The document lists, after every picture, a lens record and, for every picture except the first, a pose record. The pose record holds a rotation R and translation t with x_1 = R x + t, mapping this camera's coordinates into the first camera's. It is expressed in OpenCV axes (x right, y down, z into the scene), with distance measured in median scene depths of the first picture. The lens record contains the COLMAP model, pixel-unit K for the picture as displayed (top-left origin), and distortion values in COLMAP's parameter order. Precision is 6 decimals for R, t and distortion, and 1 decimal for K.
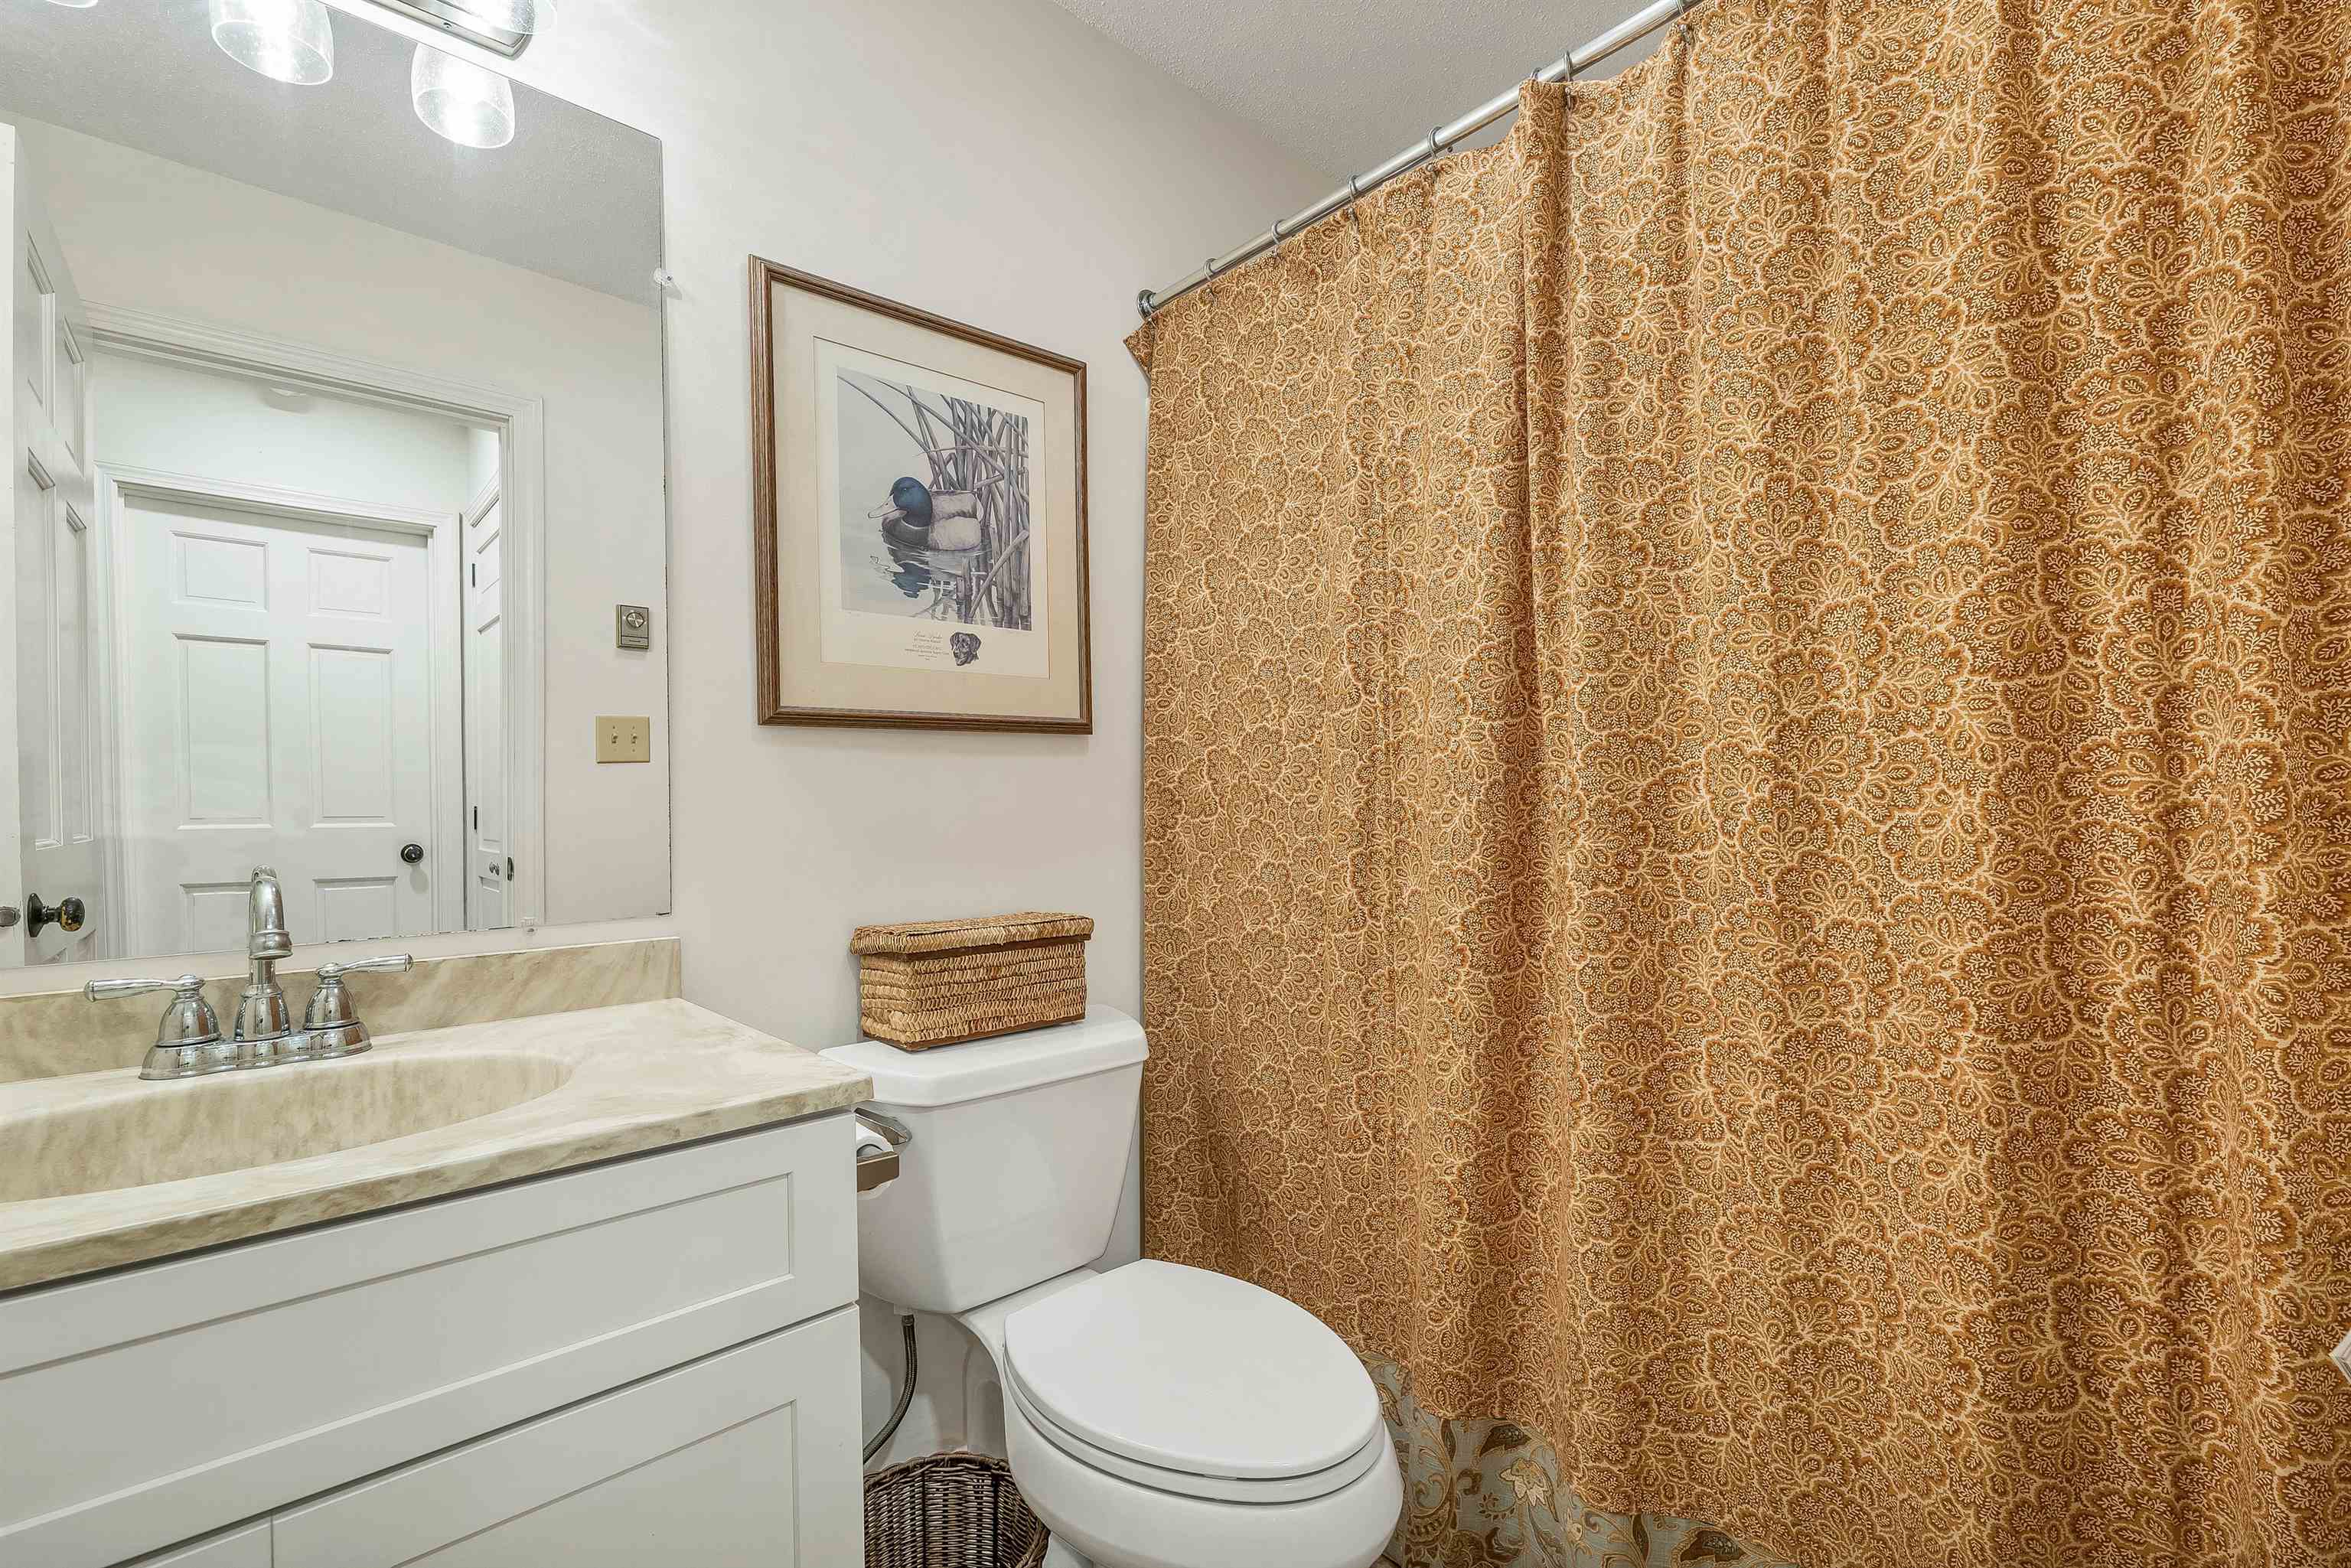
lens RADIAL K [[1007.0, 0, 1179.3], [0, 1007.0, 796.1], [0, 0, 1]] dist [-0.013480, 0.000653]
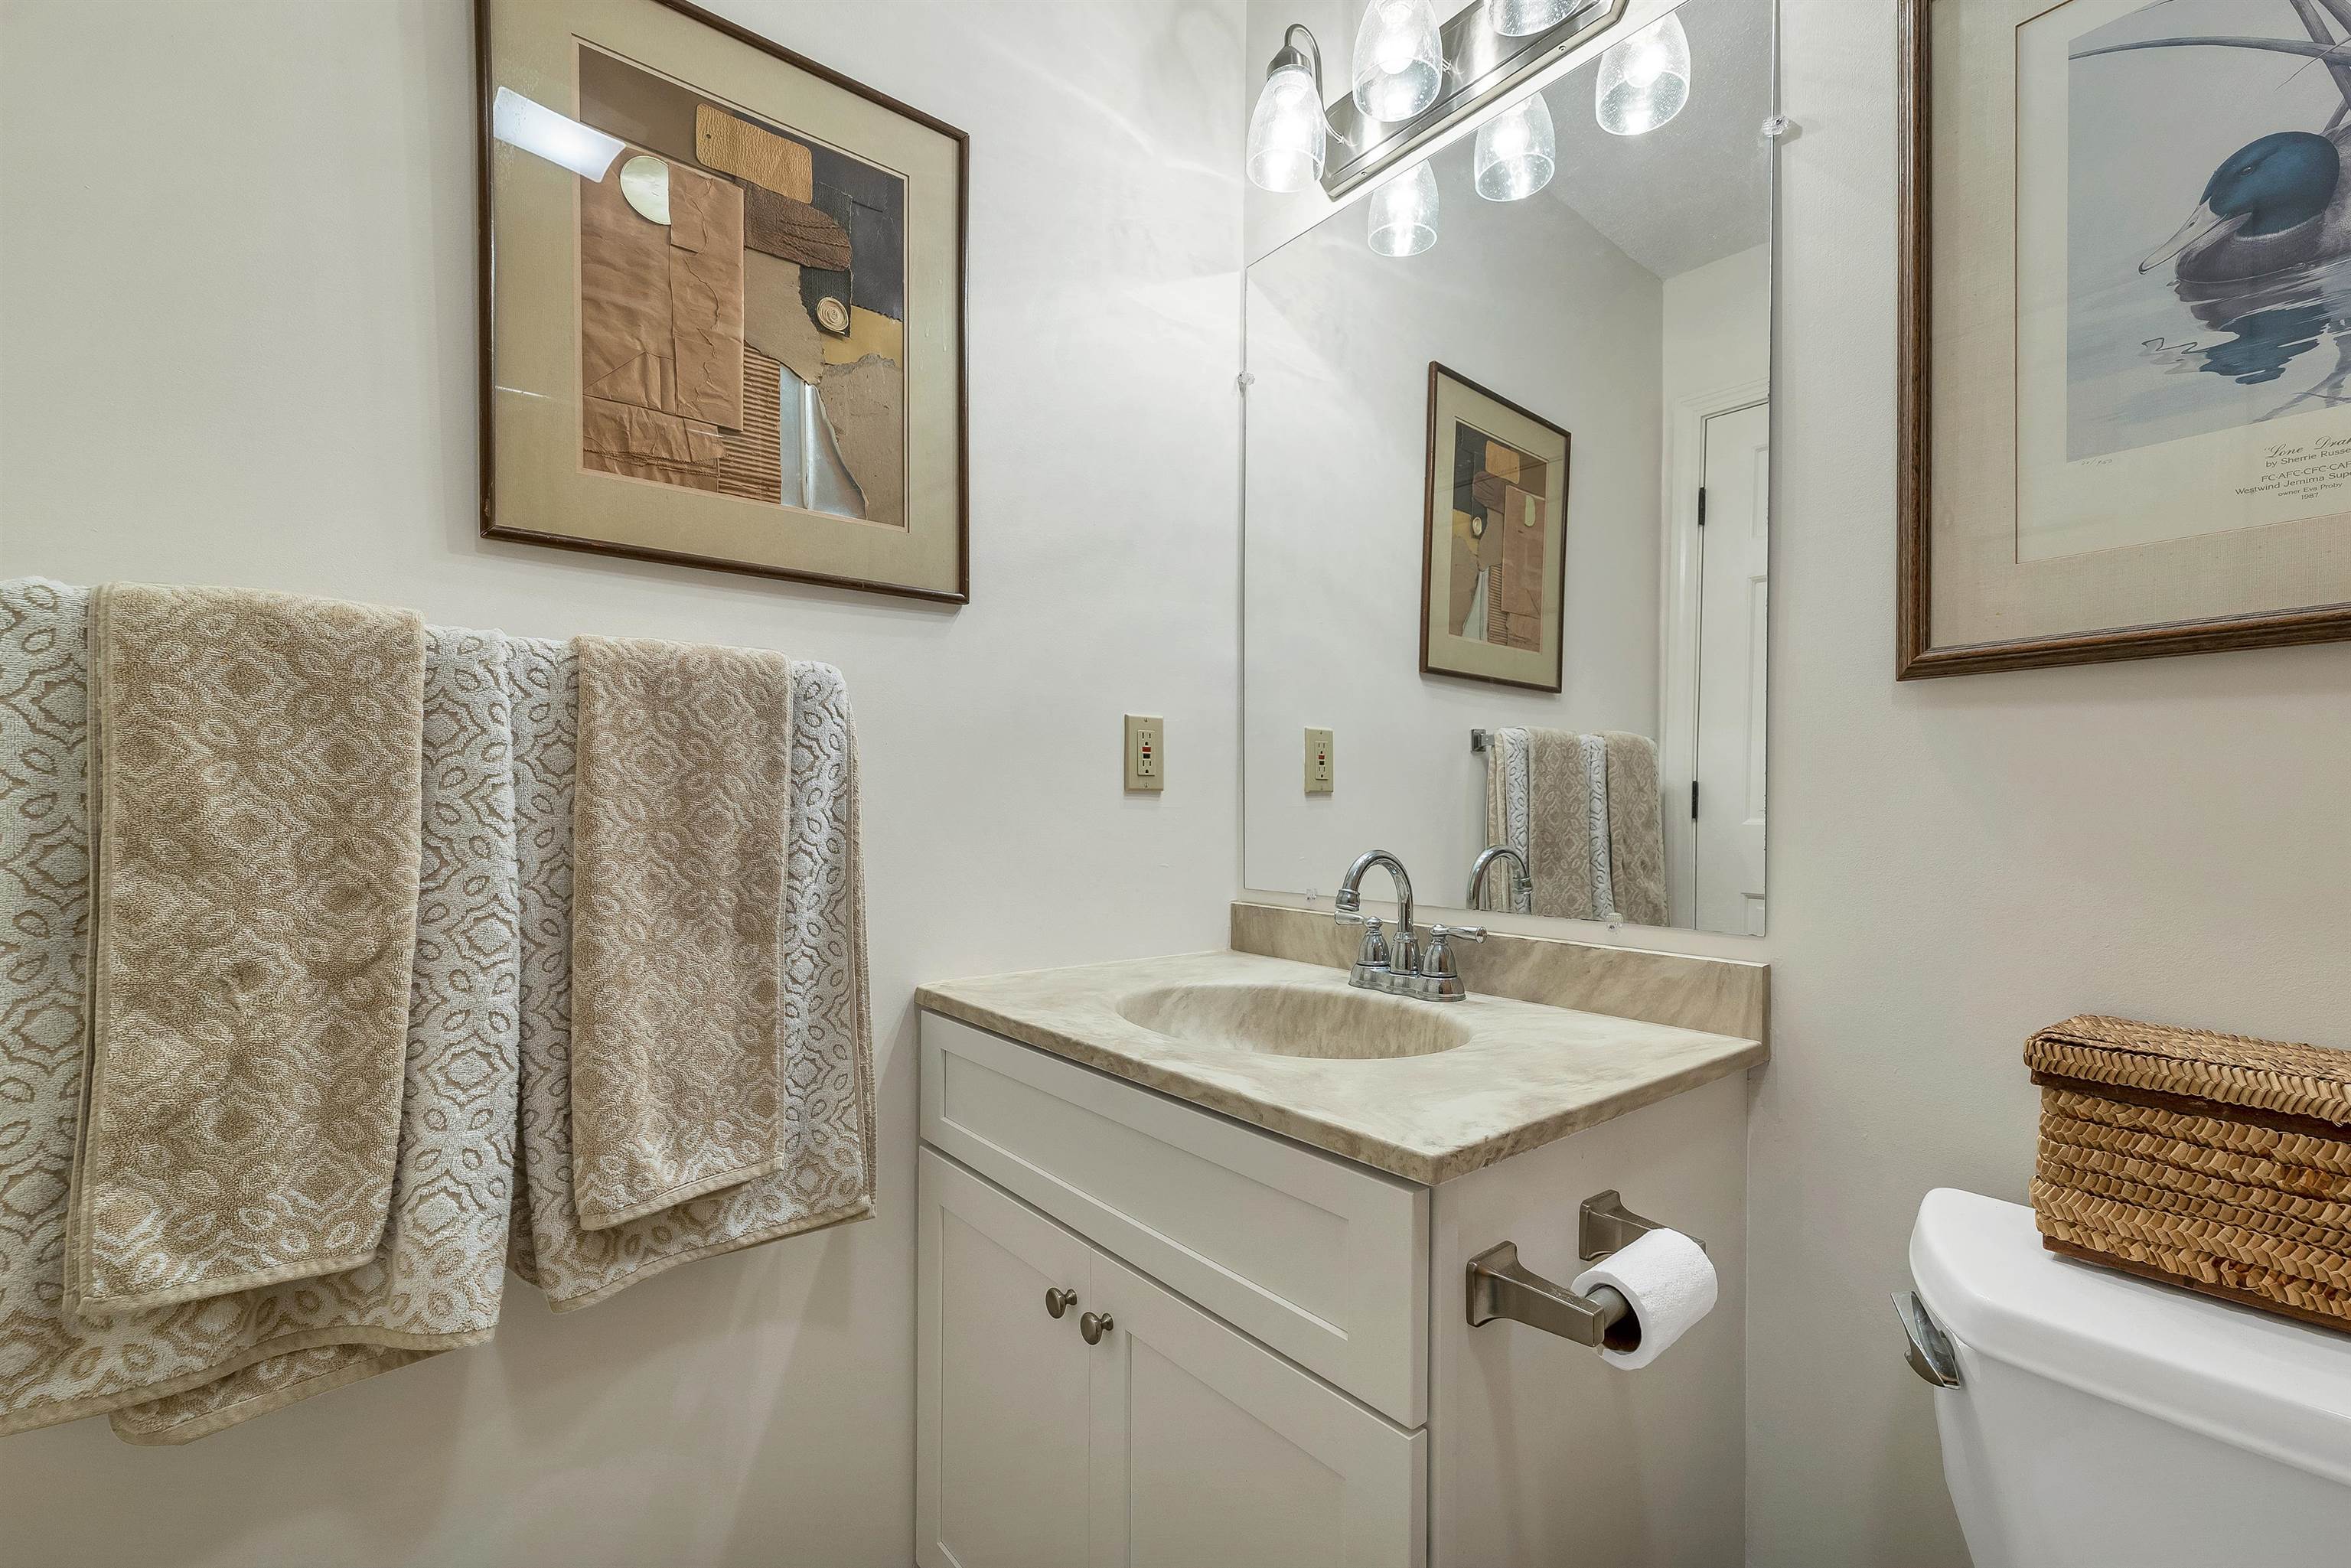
lens RADIAL K [[980.7, 0, 1166.8], [0, 980.7, 817.0], [0, 0, 1]] dist [0.000189, -0.000822]
pose [[-0.055994, 0.022241, -0.998183, 0.306603], [0.002621, 0.999752, 0.022129, 0.005637], [0.998428, -0.001378, -0.056038, 0.598887]]
